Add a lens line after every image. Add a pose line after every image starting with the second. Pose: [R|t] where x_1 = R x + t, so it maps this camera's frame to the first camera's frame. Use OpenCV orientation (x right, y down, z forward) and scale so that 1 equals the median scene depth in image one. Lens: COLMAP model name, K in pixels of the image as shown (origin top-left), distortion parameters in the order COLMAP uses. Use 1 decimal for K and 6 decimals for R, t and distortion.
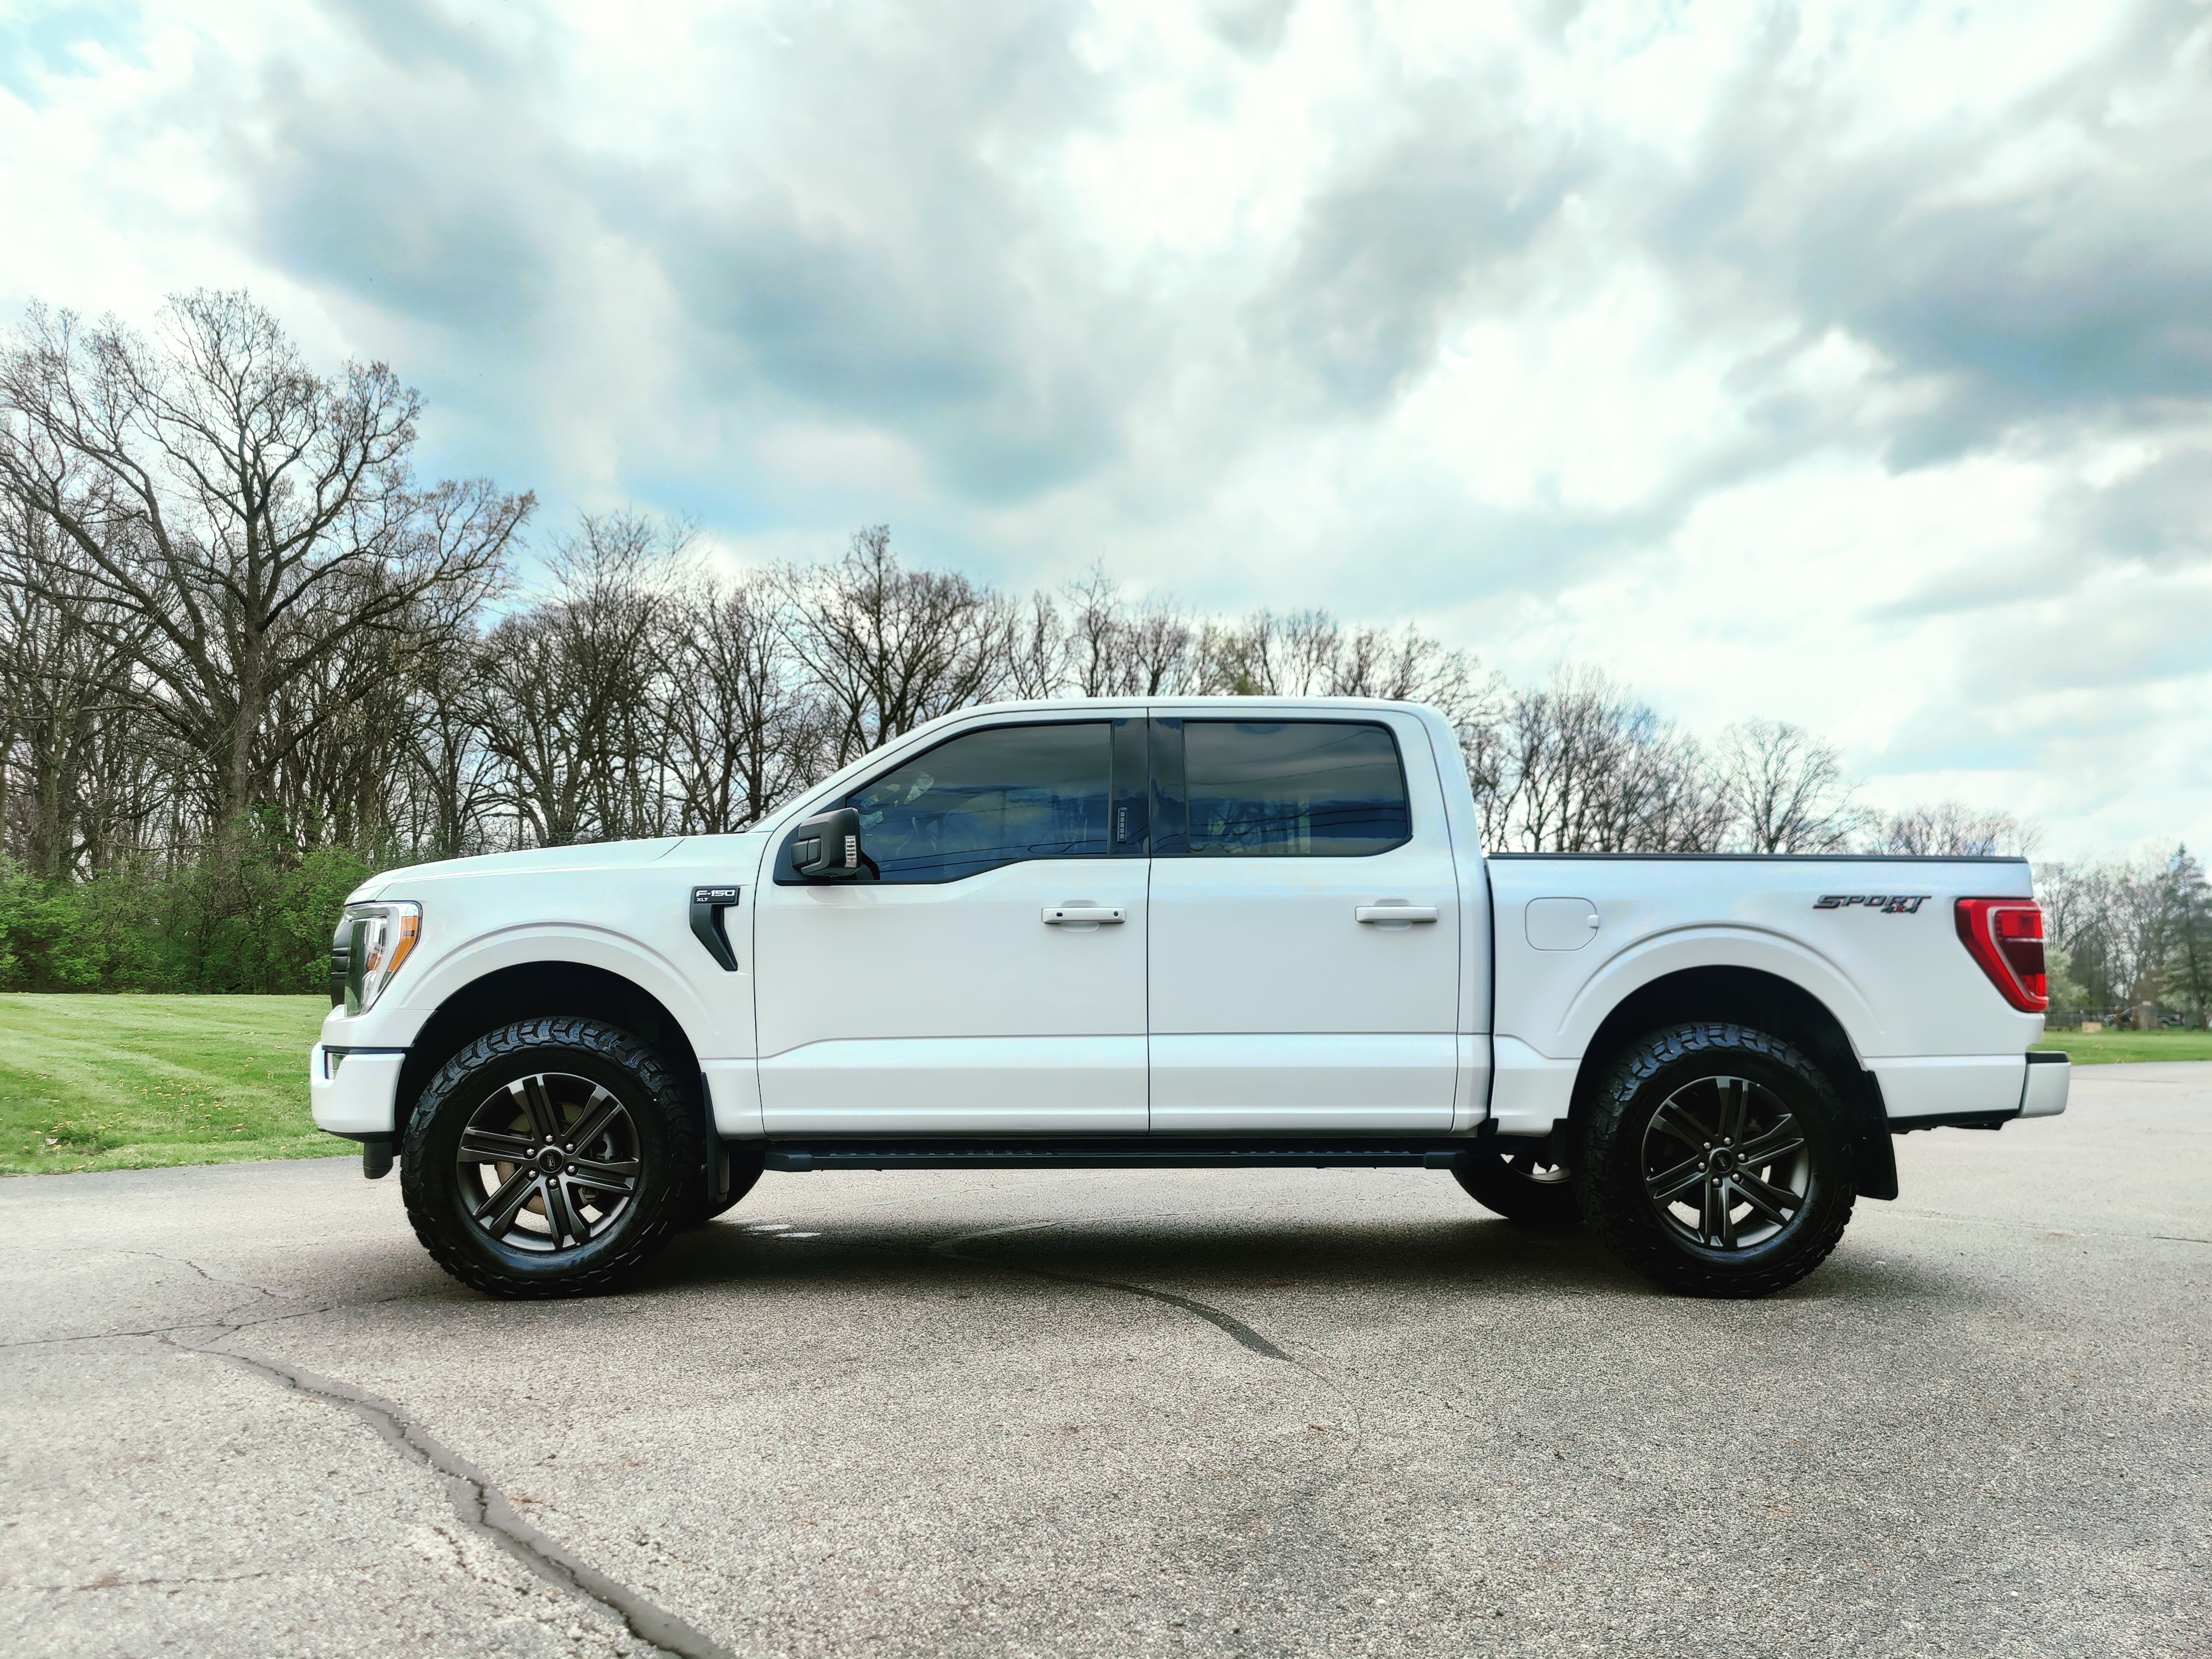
lens RADIAL K [[1630.6, 0, 1106.0], [0, 1630.6, 829.5], [0, 0, 1]] dist [0.029967, 0.006724]
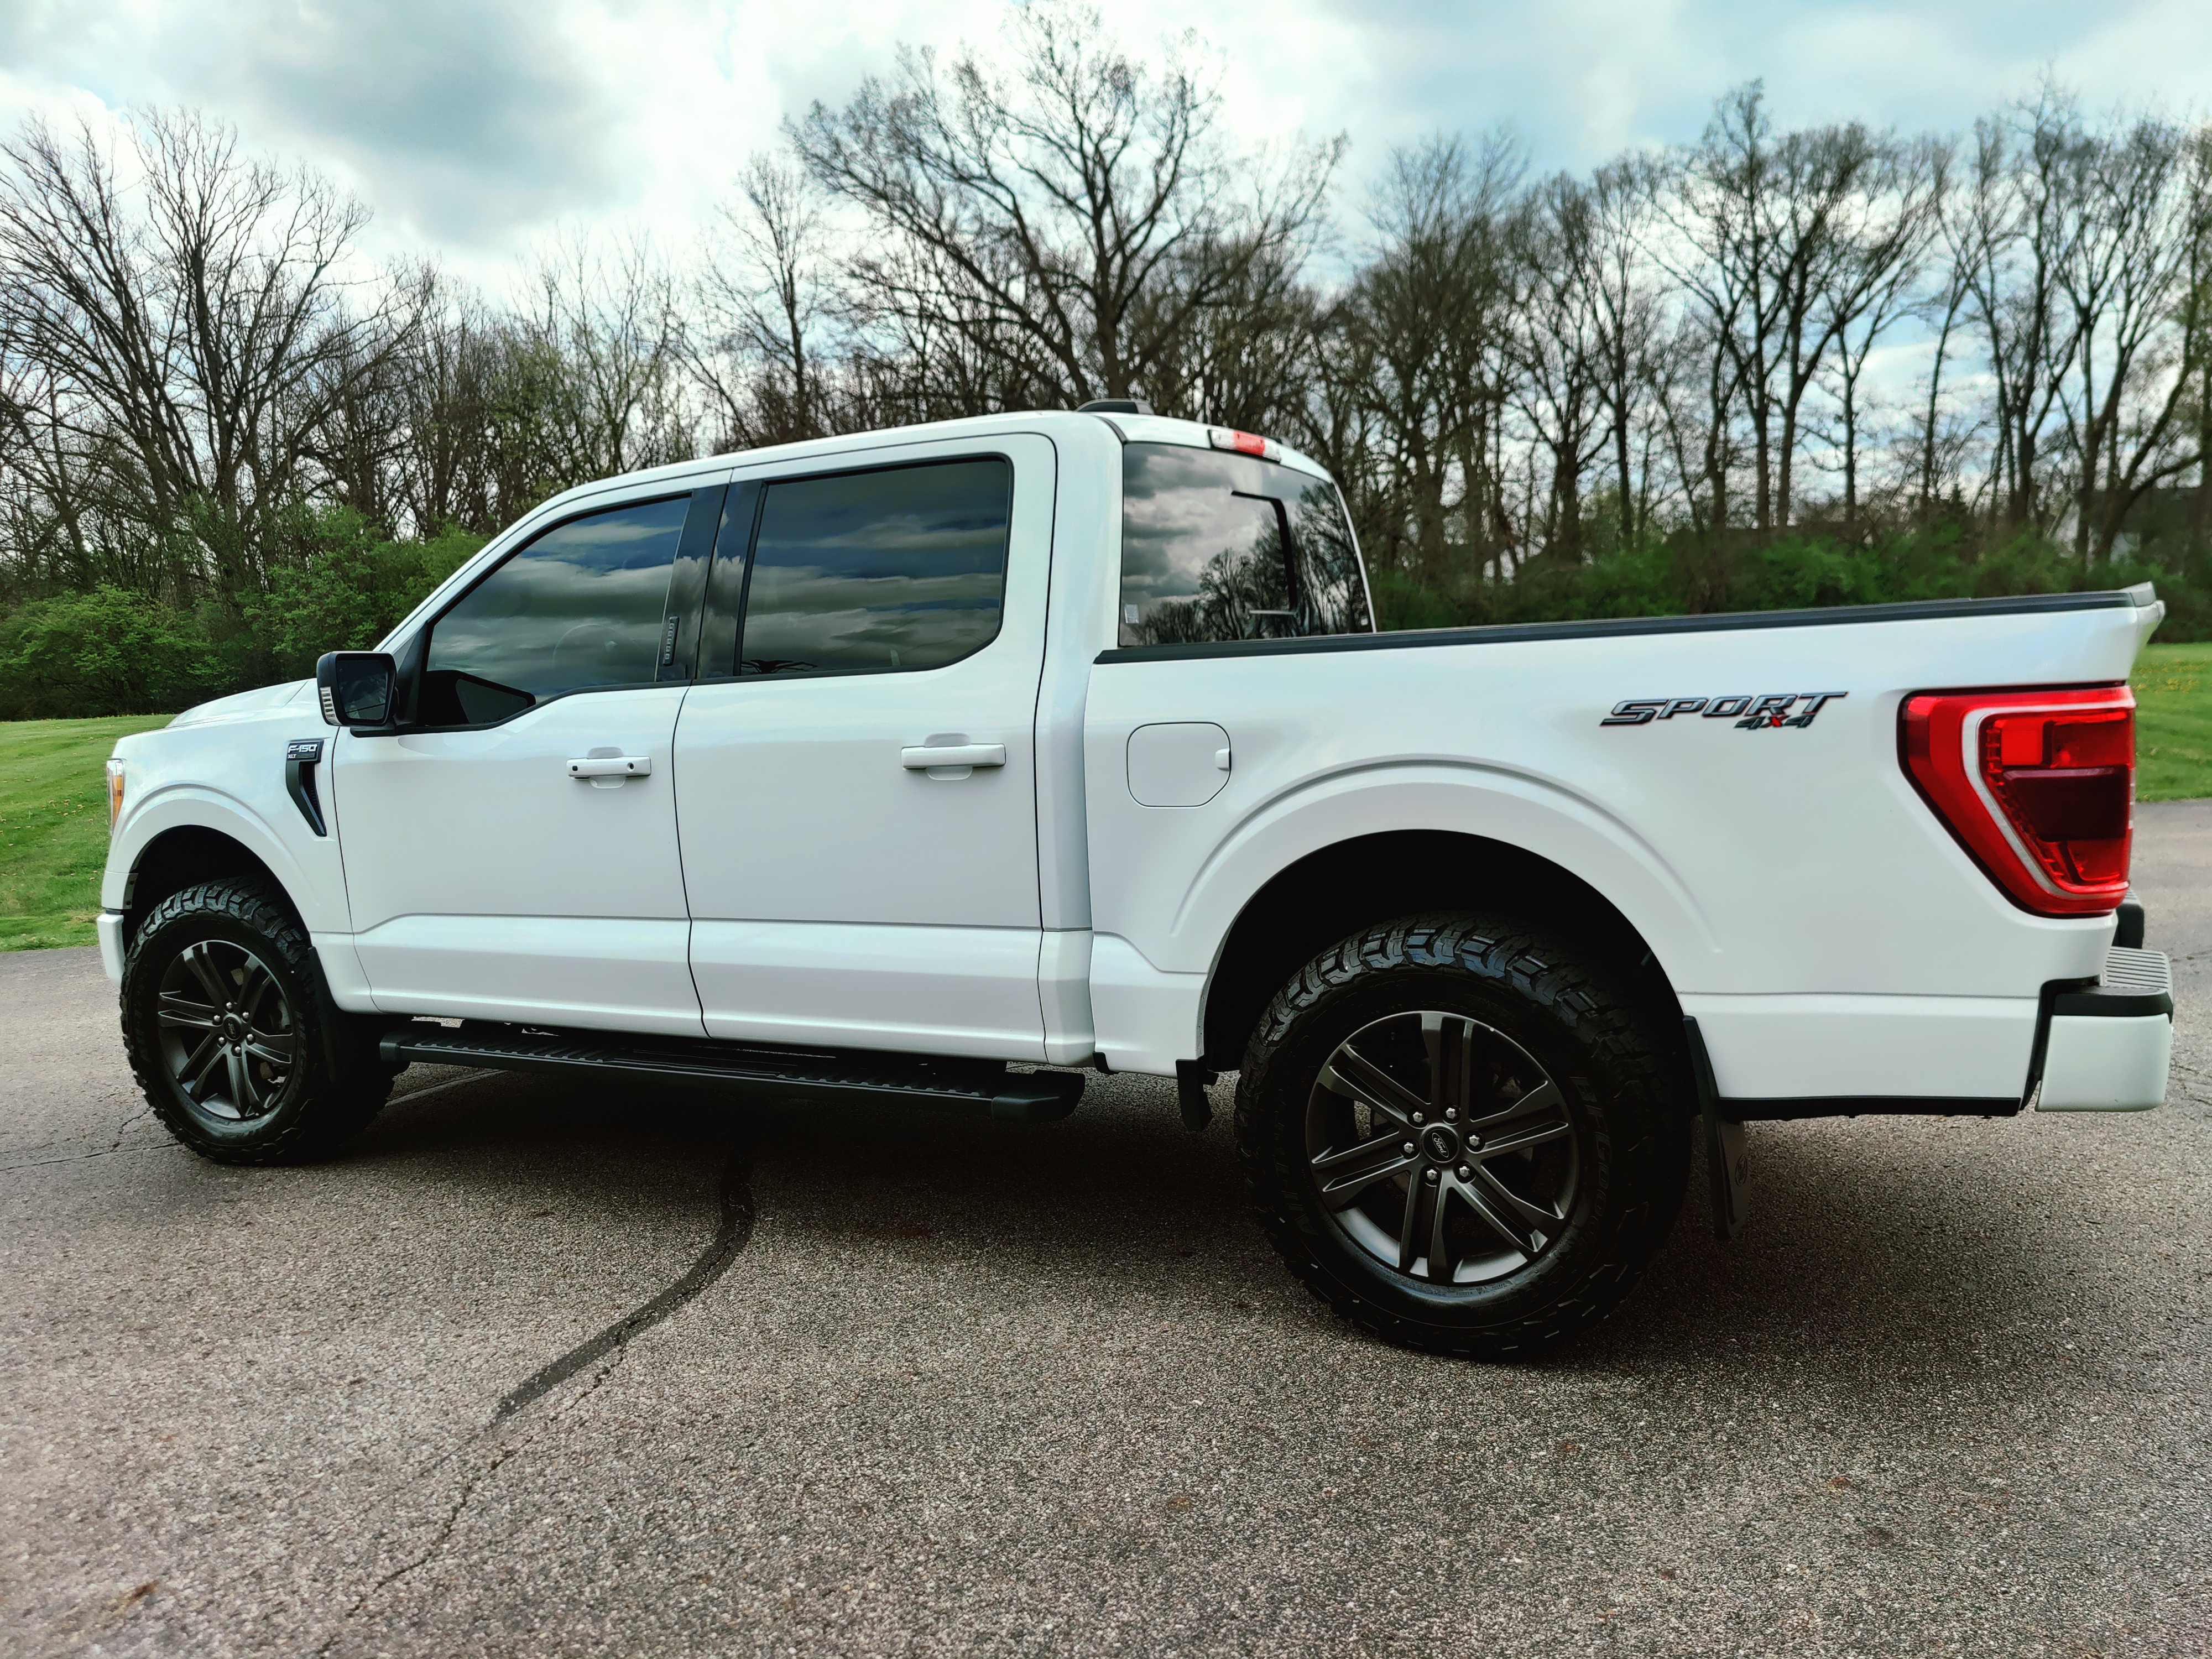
lens RADIAL K [[1653.8, 0, 1100.0], [0, 1653.8, 848.3], [0, 0, 1]] dist [0.063320, -0.055925]
pose [[0.857672, 0.012085, -0.514055, 0.588374], [0.102592, 0.975602, 0.194104, -0.038920], [0.503859, -0.219216, 0.835506, 0.445294]]
